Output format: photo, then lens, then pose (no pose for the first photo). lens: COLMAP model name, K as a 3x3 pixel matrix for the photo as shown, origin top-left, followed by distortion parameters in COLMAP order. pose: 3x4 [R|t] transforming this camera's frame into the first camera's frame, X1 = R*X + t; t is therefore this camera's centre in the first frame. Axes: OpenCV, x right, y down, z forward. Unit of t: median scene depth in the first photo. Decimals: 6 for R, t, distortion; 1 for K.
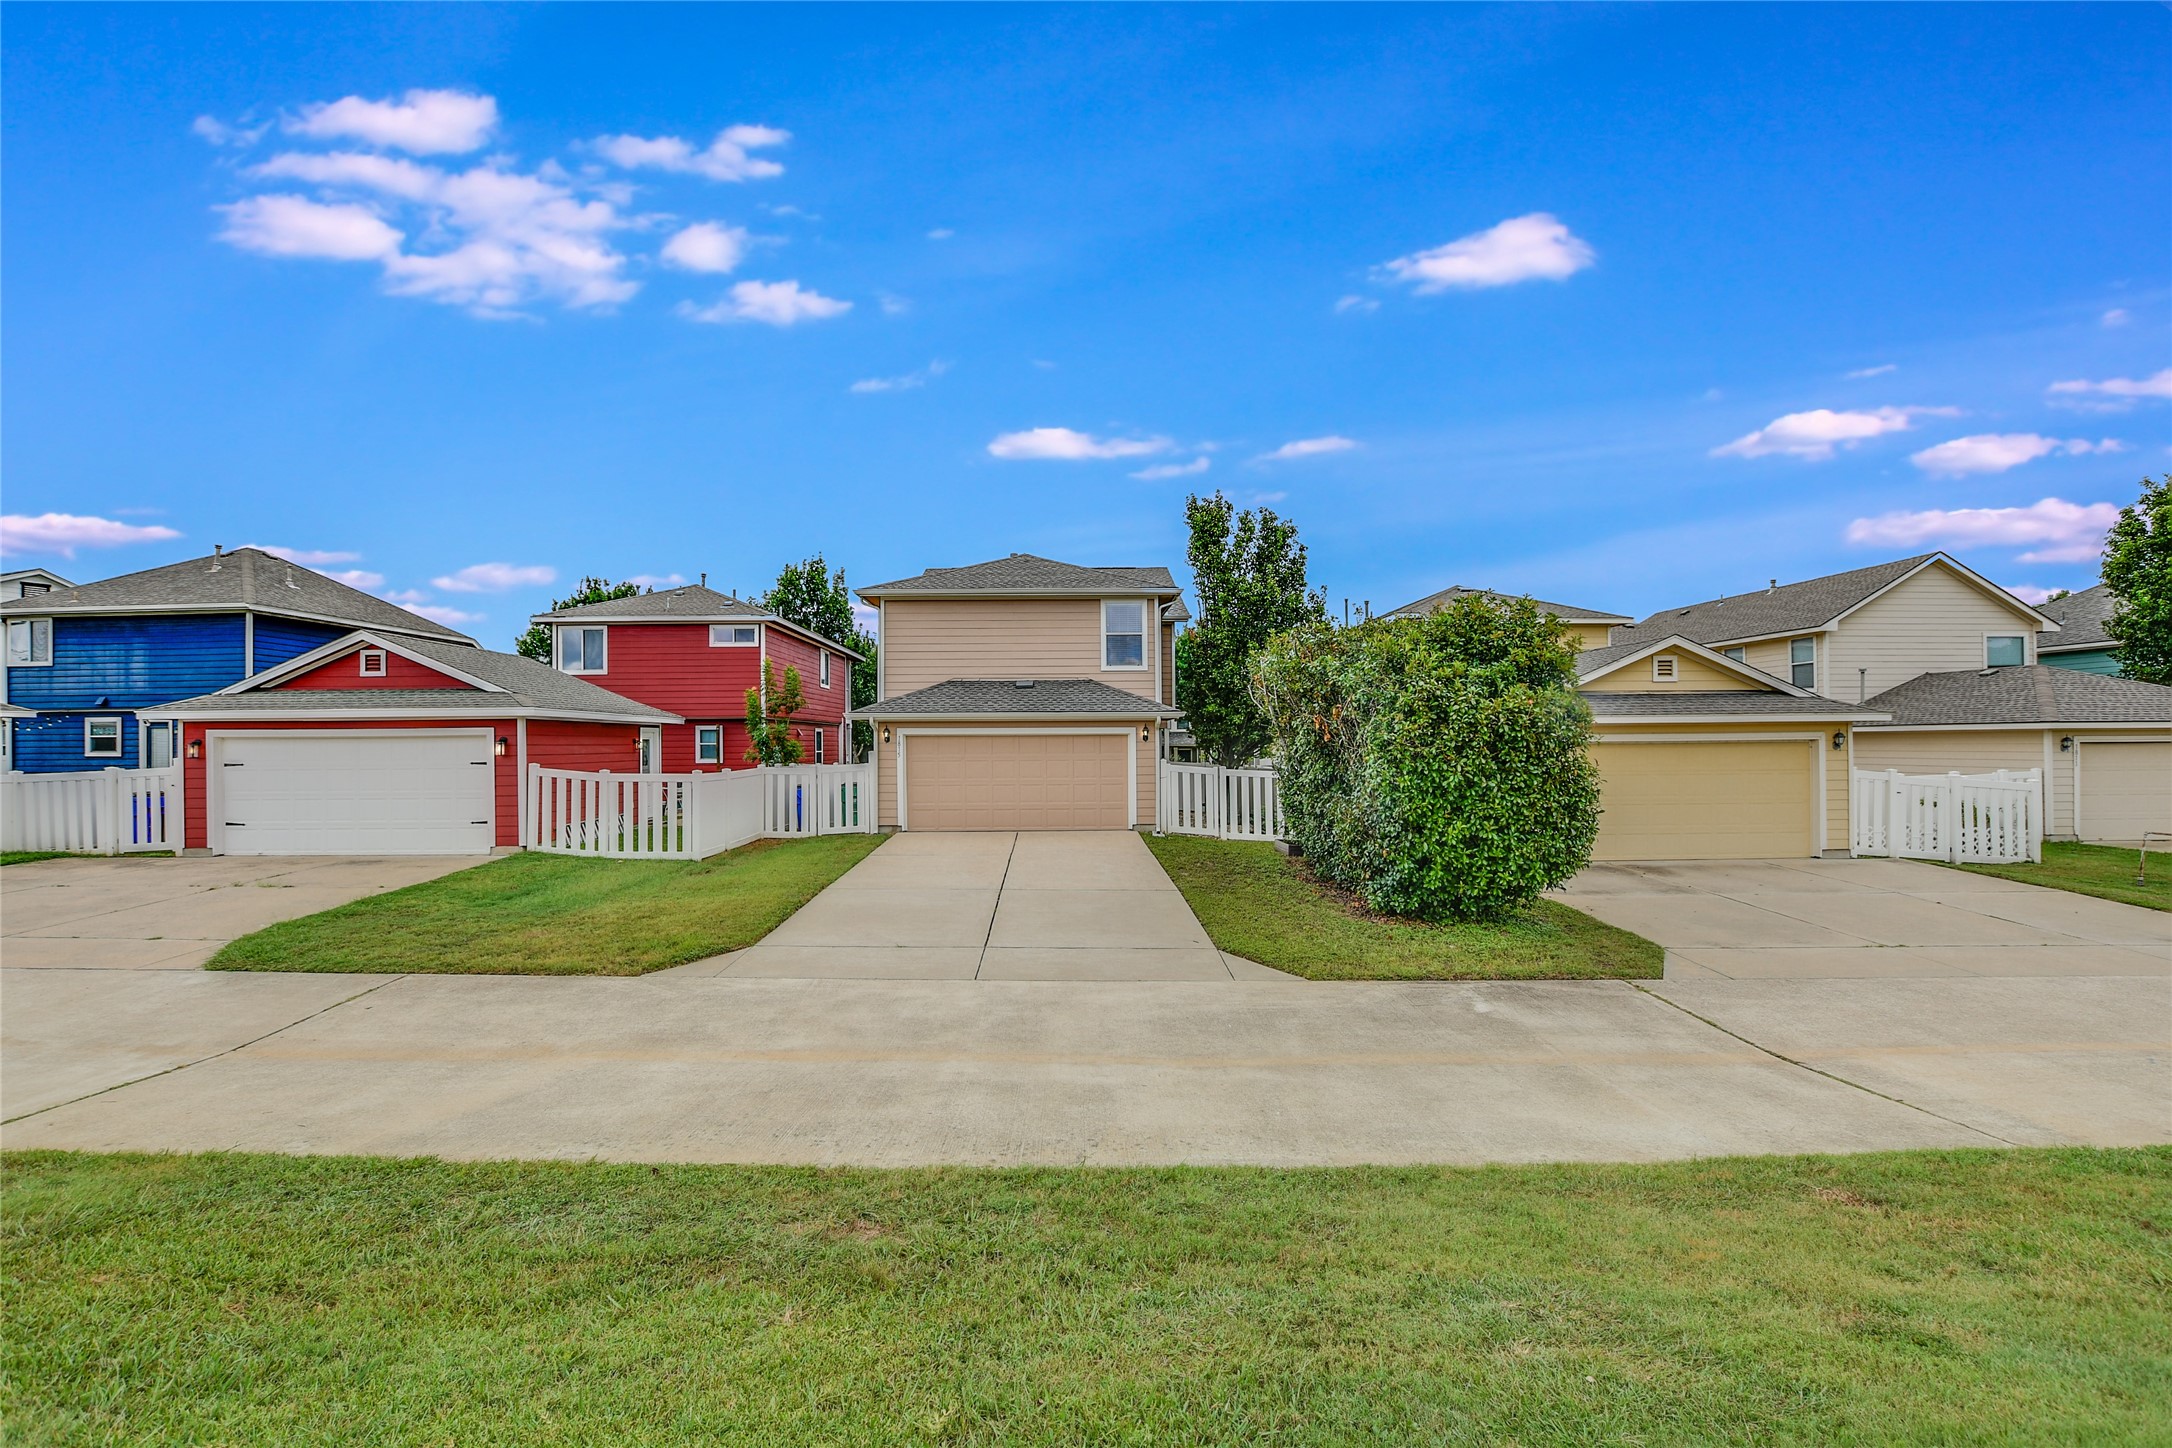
lens RADIAL K [[962.1, 0, 1071.9], [0, 962.1, 739.1], [0, 0, 1]] dist [-0.027915, 0.007013]
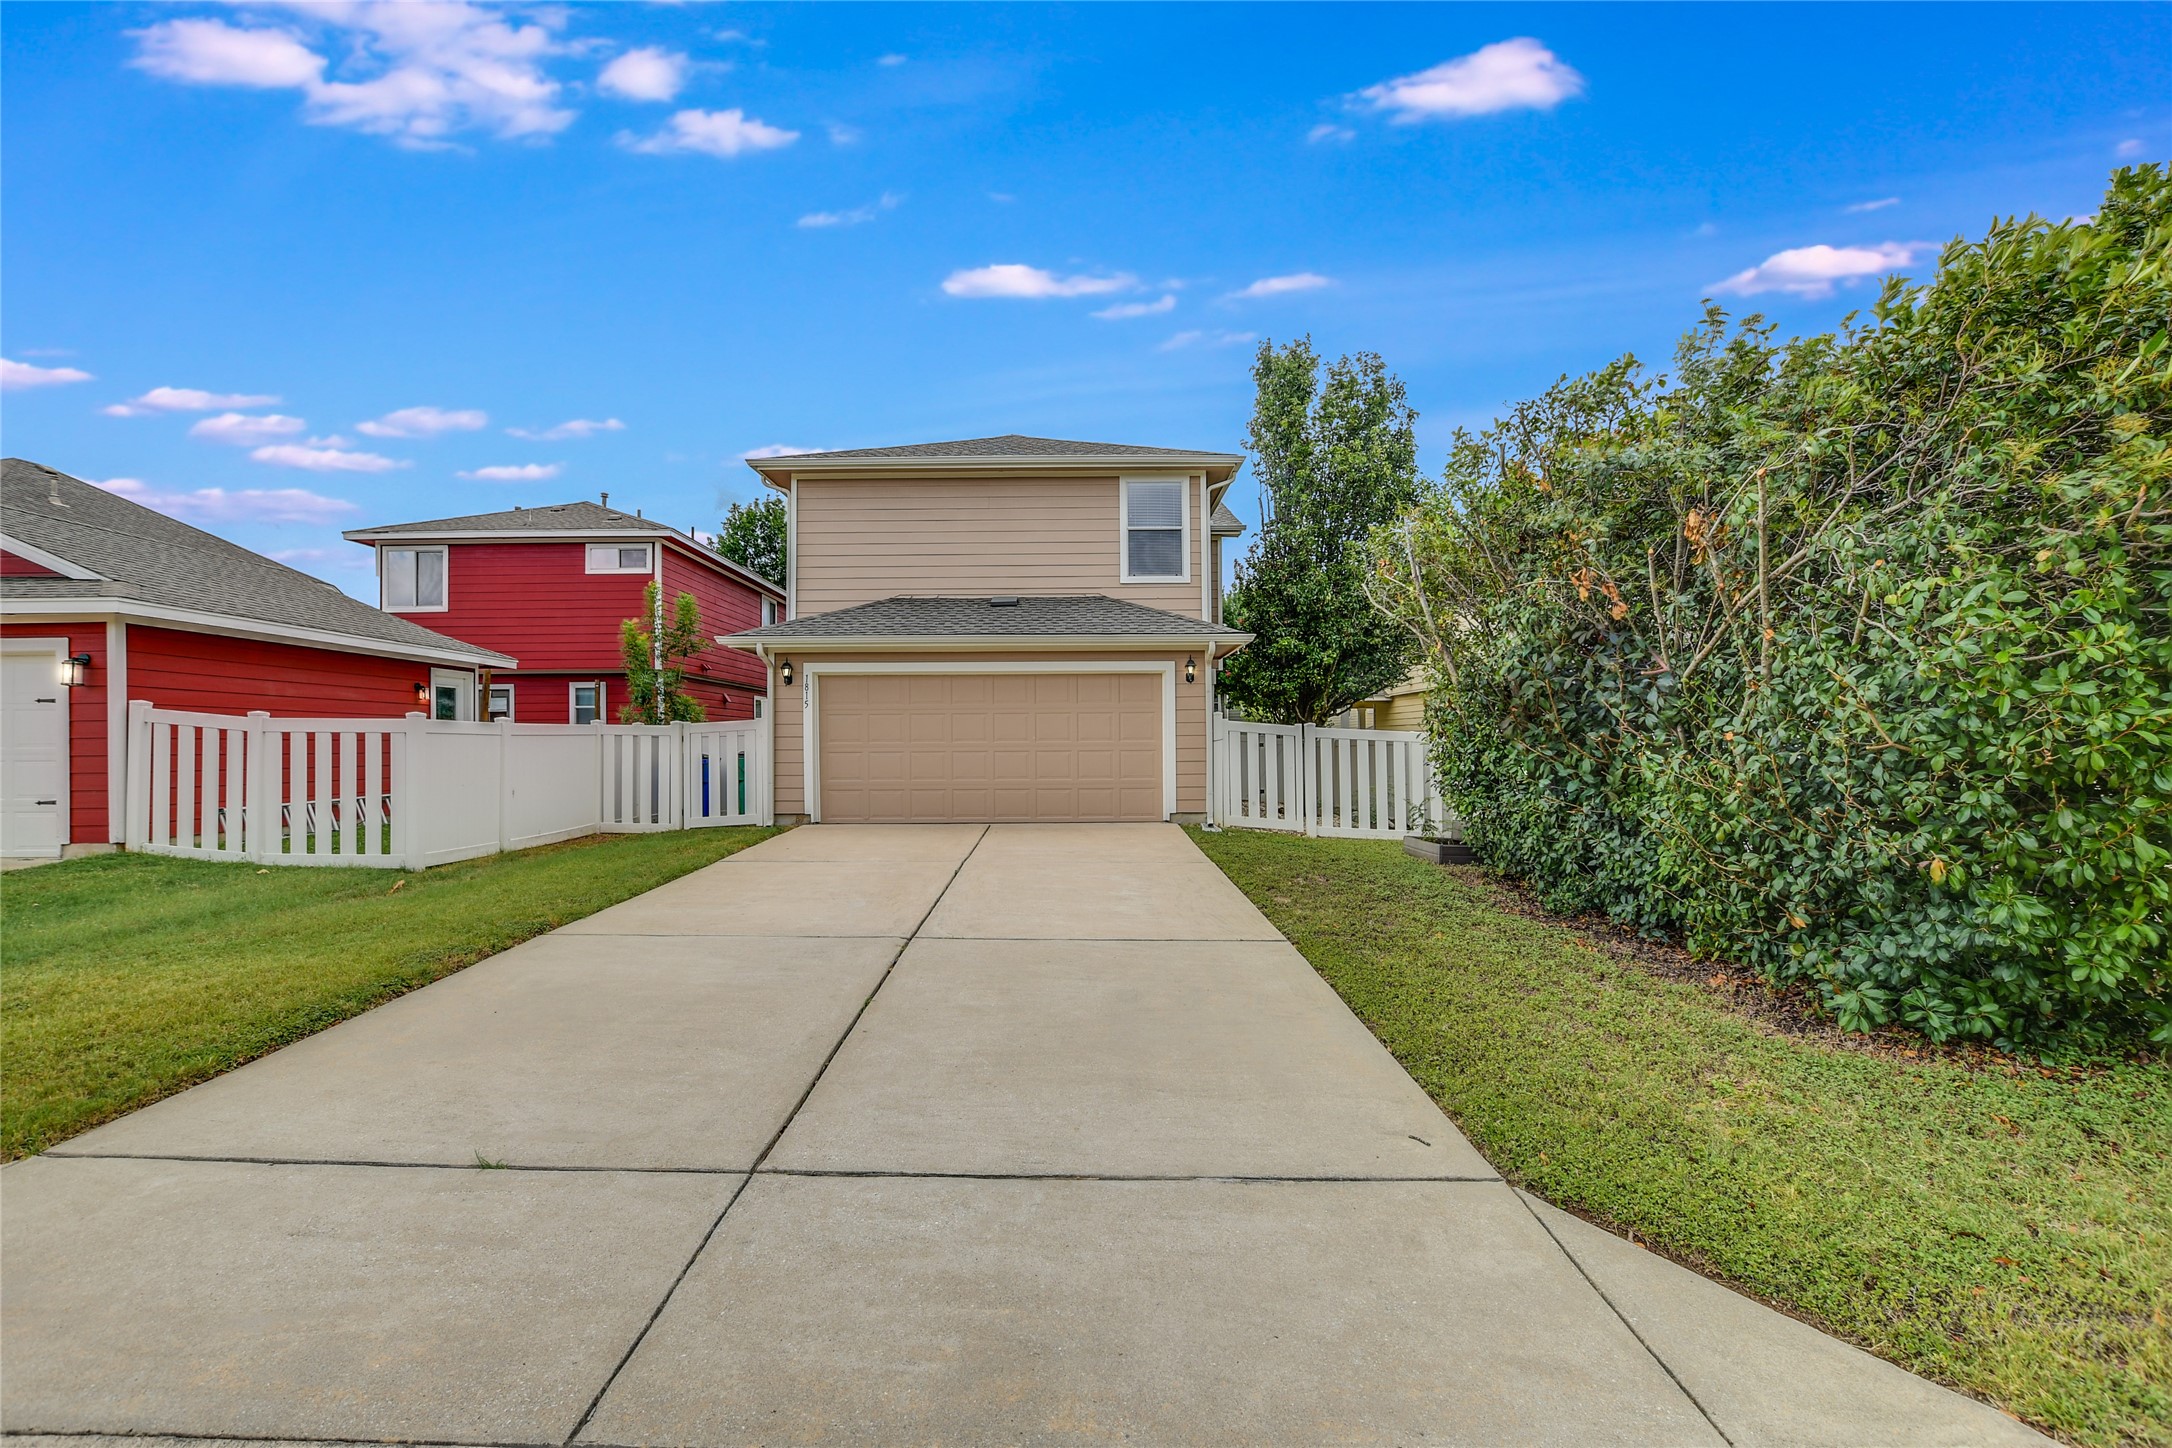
lens RADIAL K [[962.1, 0, 1071.9], [0, 962.1, 739.1], [0, 0, 1]] dist [-0.027915, 0.007013]
pose [[0.999820, 0.000164, -0.018998, 0.010181], [-0.000203, 0.999998, -0.002068, 0.040683], [0.018997, 0.002072, 0.999817, 0.357282]]
